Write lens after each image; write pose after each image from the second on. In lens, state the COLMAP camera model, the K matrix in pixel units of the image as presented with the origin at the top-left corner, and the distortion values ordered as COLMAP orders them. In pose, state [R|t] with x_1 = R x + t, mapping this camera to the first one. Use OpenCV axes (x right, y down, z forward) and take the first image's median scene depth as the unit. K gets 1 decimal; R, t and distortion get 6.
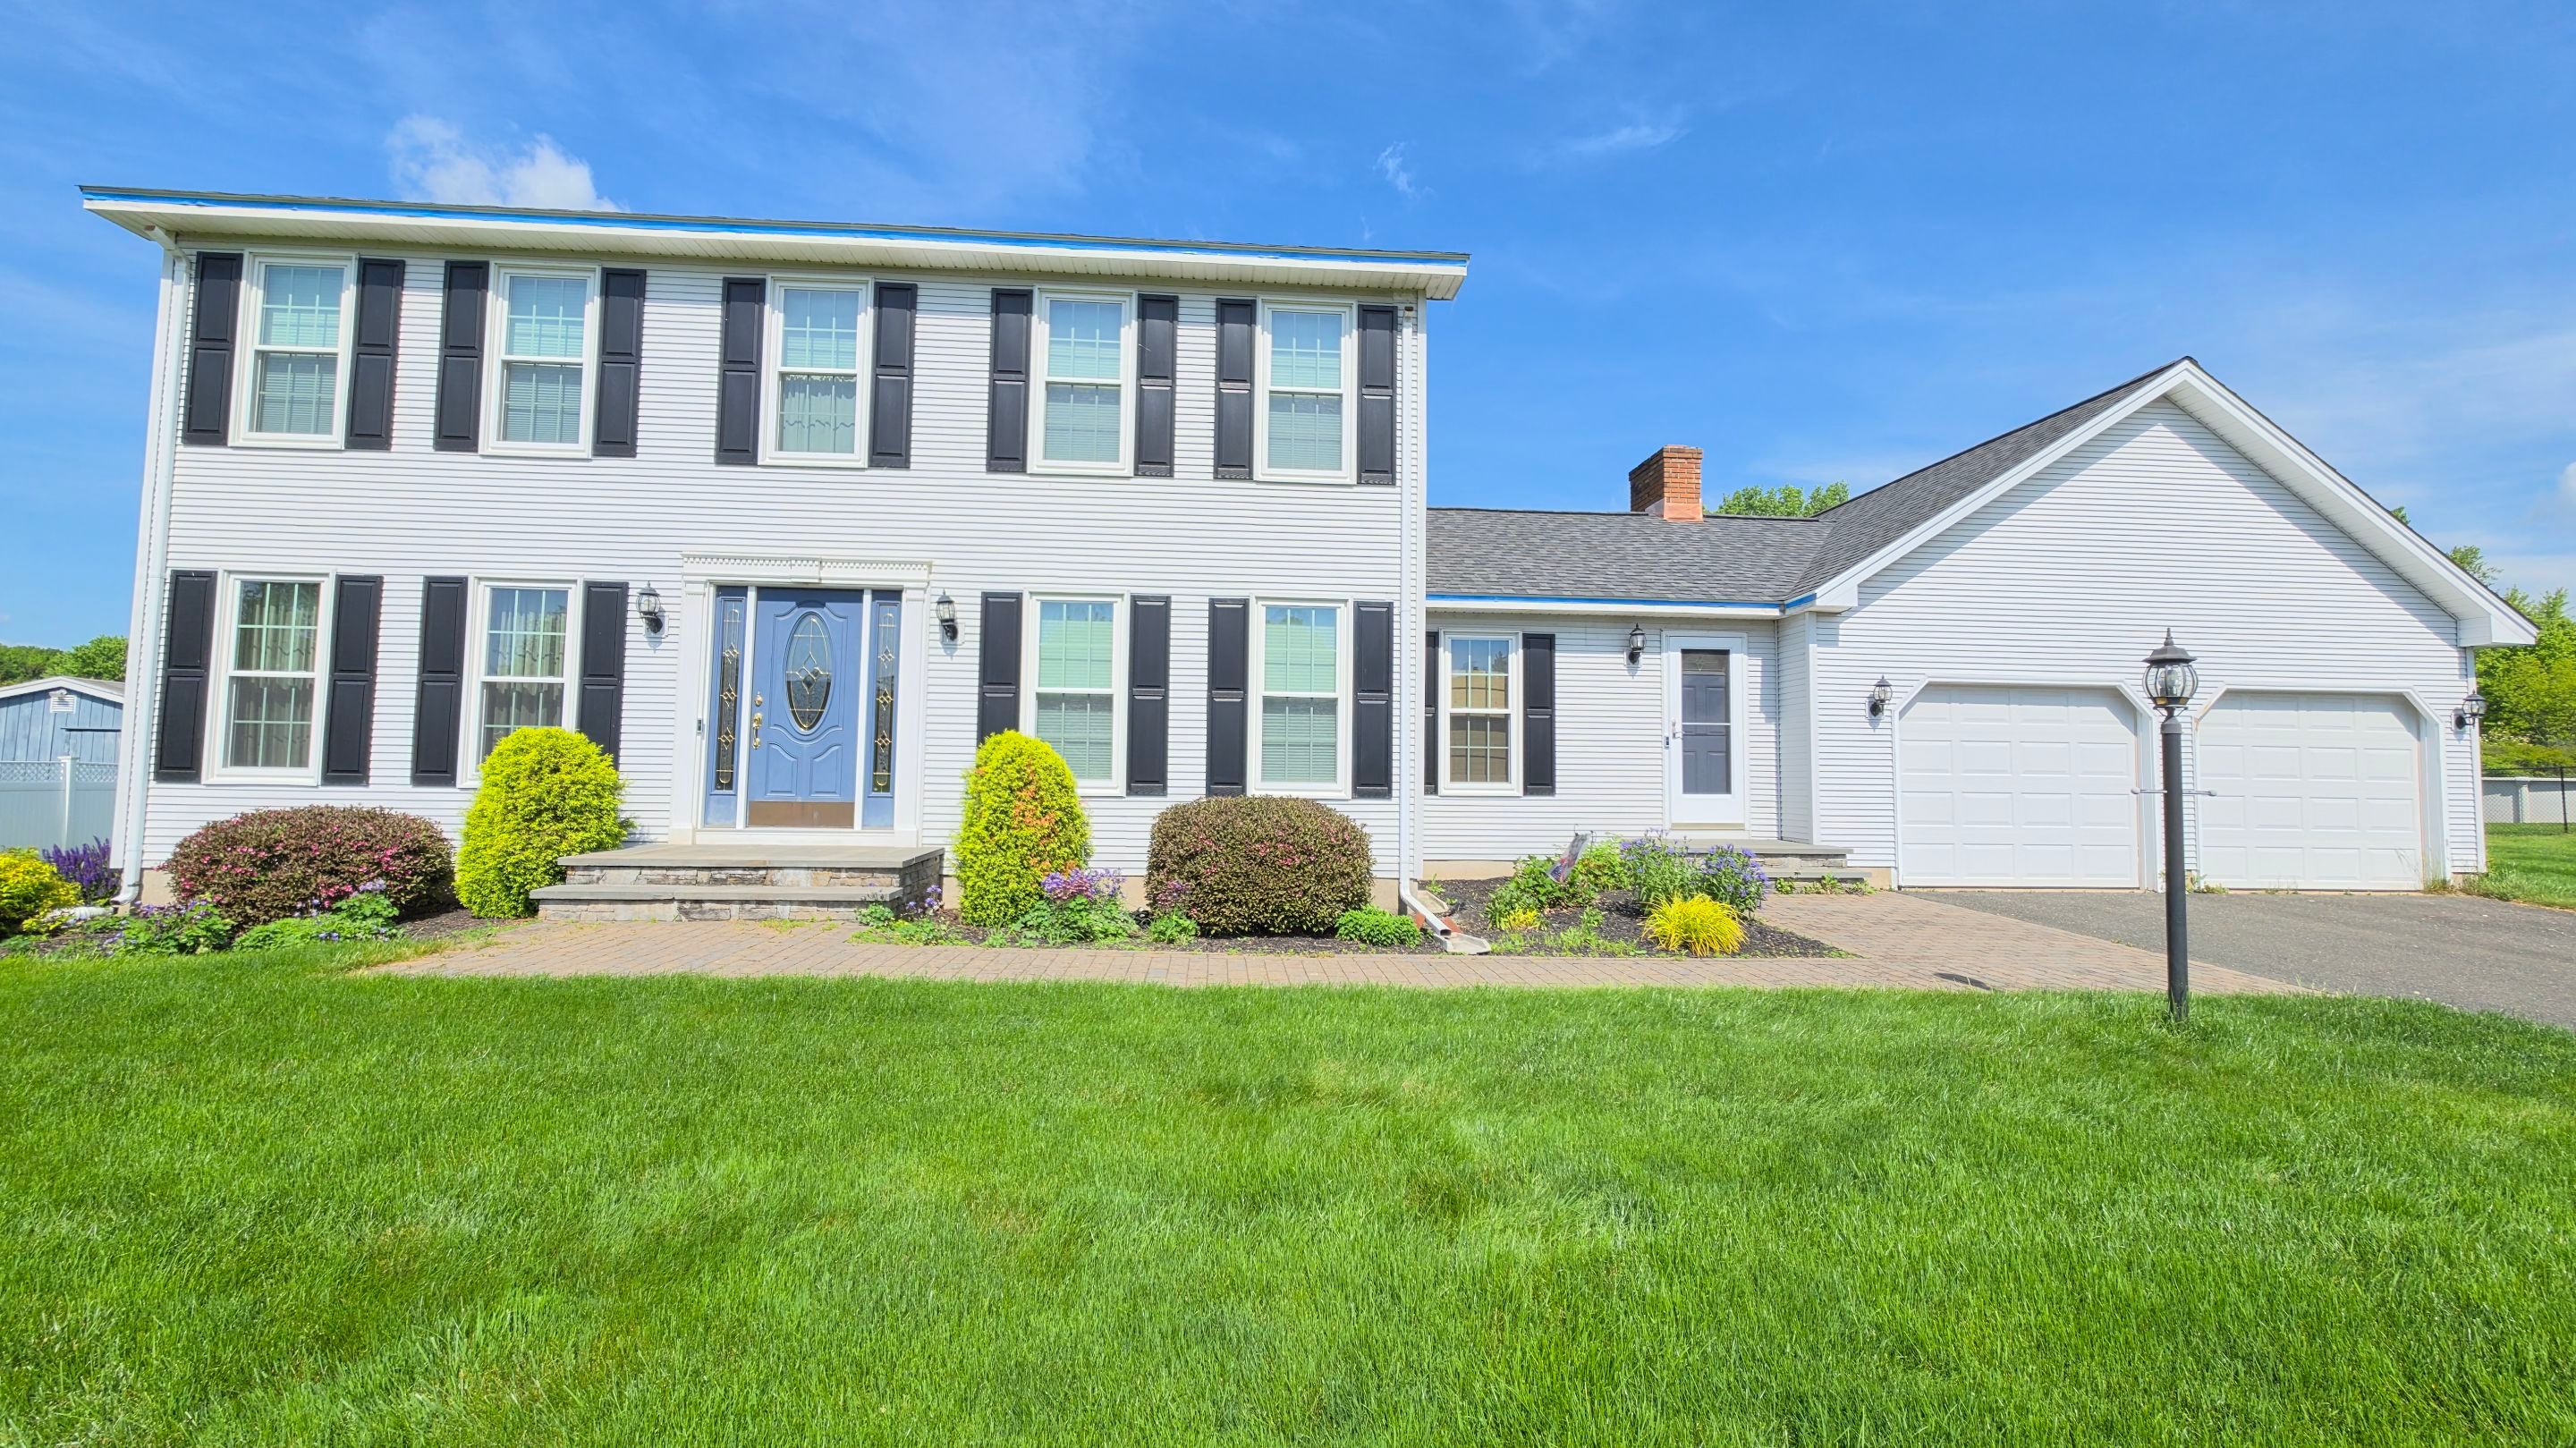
lens RADIAL K [[1042.3, 0, 1270.7], [0, 1042.3, 725.4], [0, 0, 1]] dist [-0.001392, 0.000592]
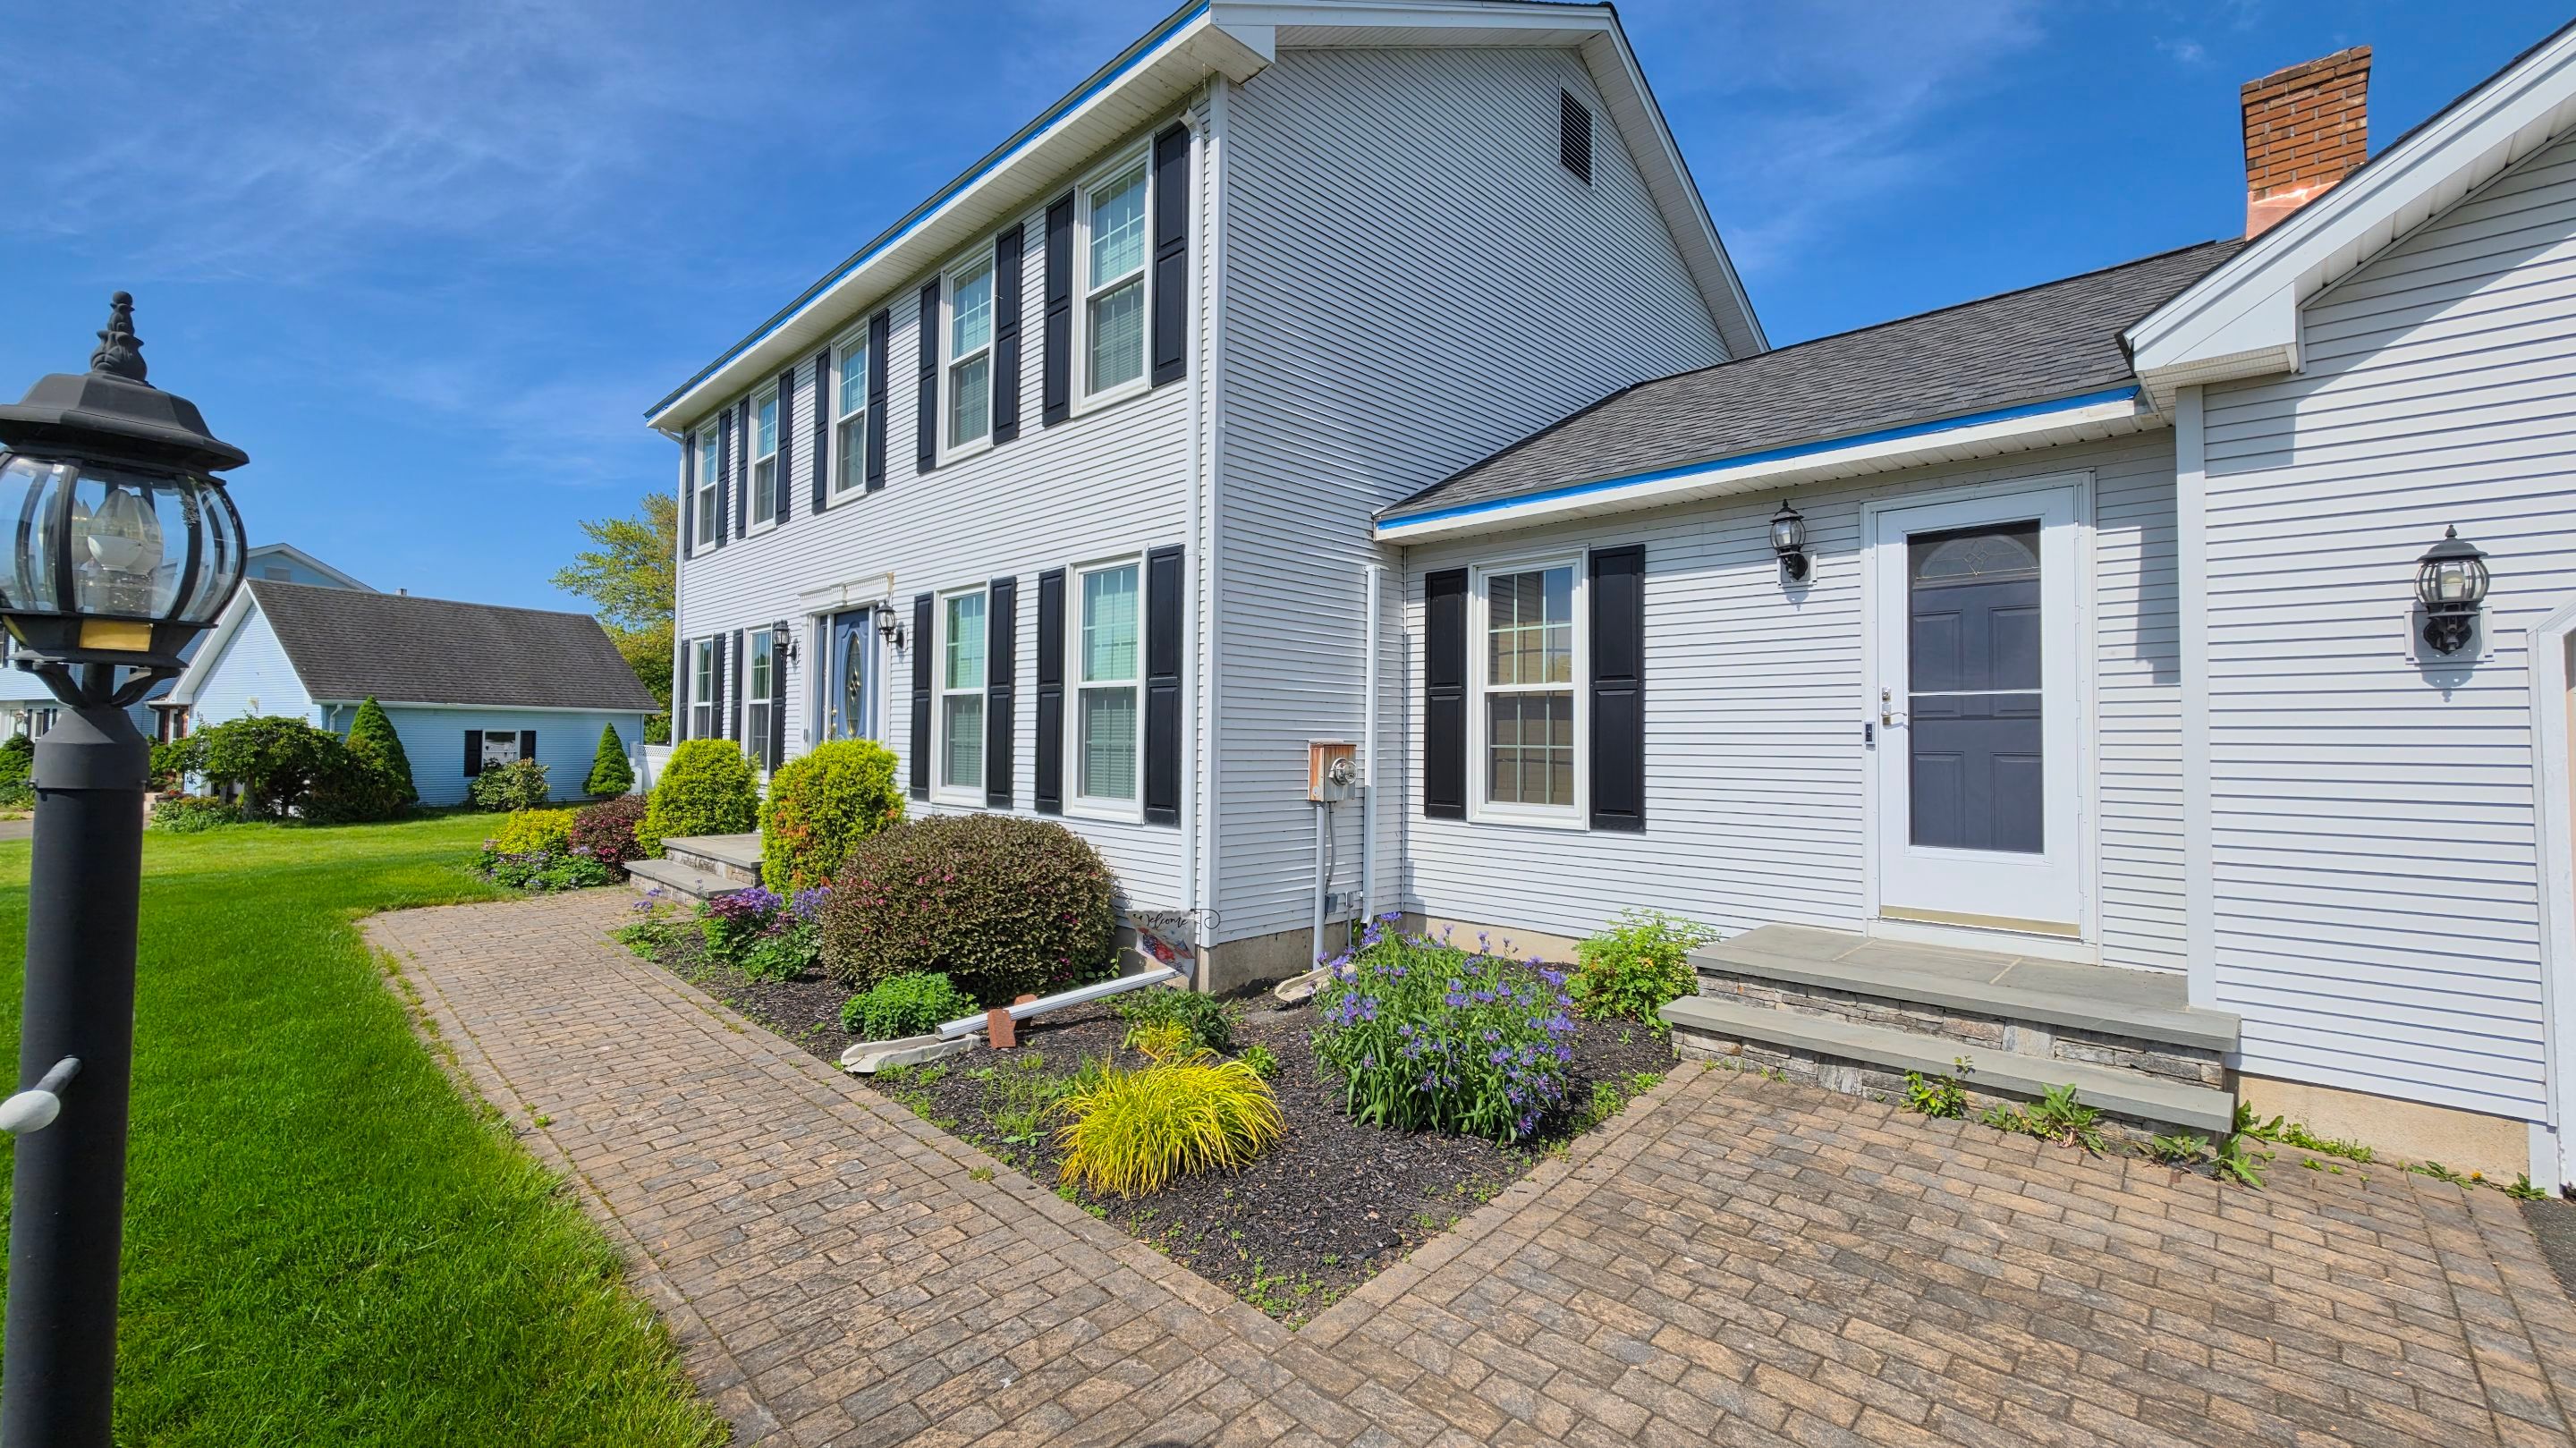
lens RADIAL K [[1042.3, 0, 1269.4], [0, 1042.3, 714.8], [0, 0, 1]] dist [-0.001392, 0.000592]
pose [[0.659053, -0.024100, -0.751710, 0.697343], [0.033390, 0.999439, -0.002768, -0.001164], [0.751355, -0.023275, 0.659488, 0.598479]]
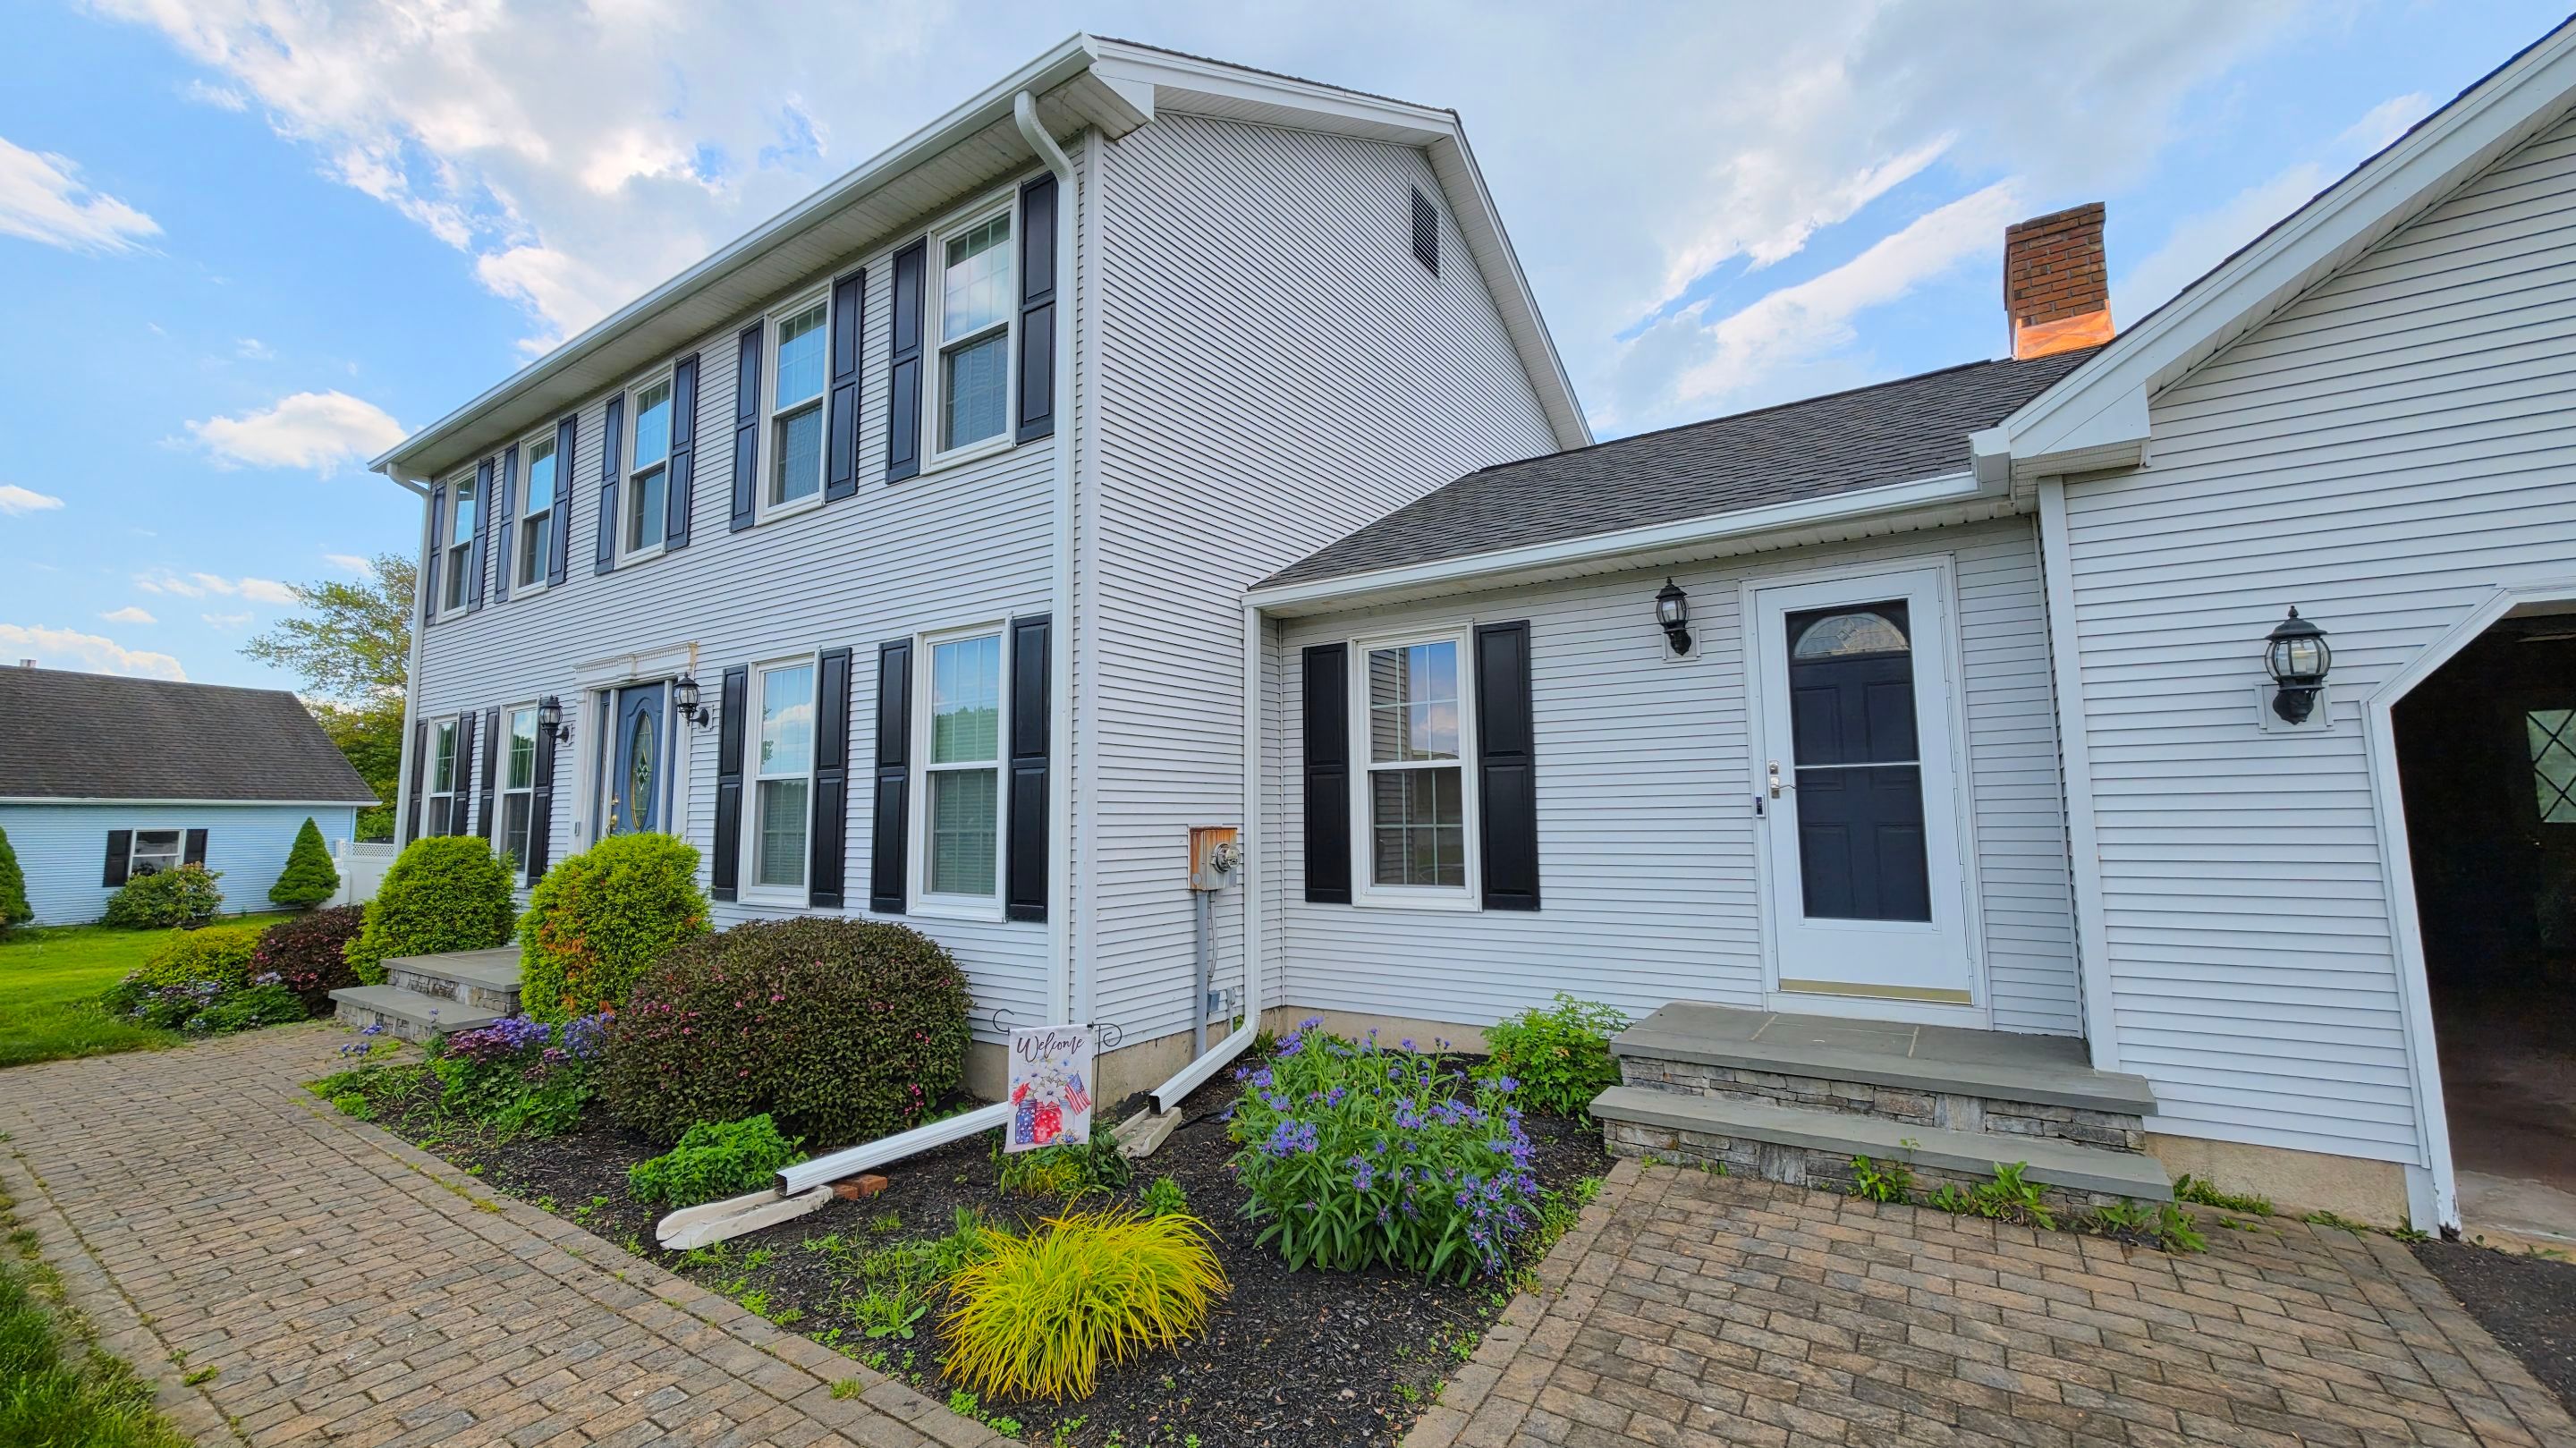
lens RADIAL K [[1042.3, 0, 1277.6], [0, 1042.3, 709.6], [0, 0, 1]] dist [-0.001392, 0.000592]
pose [[0.784795, -0.085358, -0.613849, 0.631402], [0.049930, 0.995958, -0.074658, -0.005326], [0.617740, 0.027942, 0.785885, 0.601663]]
